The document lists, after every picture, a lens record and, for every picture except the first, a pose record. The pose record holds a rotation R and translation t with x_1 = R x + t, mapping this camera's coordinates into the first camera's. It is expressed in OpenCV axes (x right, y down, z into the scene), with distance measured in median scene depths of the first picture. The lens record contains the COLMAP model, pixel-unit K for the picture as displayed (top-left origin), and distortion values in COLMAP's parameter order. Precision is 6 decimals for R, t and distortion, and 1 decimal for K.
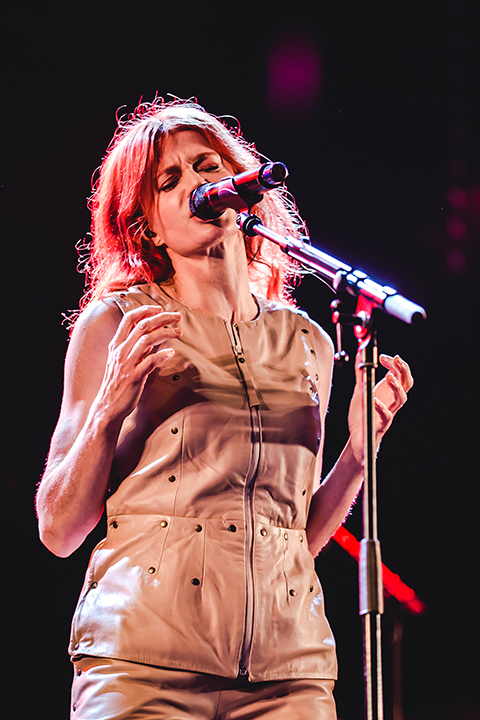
lens RADIAL K [[3143.0, 0, 240.0], [0, 3143.0, 360.0], [0, 0, 1]] dist [0.092936, 0.938511]
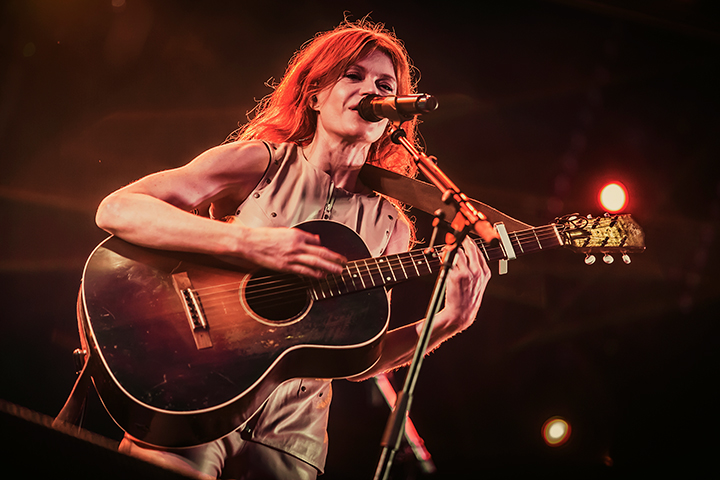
lens RADIAL K [[3553.8, 0, 360.0], [0, 3553.8, 240.0], [0, 0, 1]] dist [0.097159, 0.414251]
pose [[0.947561, 0.319203, 0.015383, -0.019736], [-0.319161, 0.947686, -0.005214, 0.011094], [-0.016243, 0.000031, 0.999868, -0.473032]]
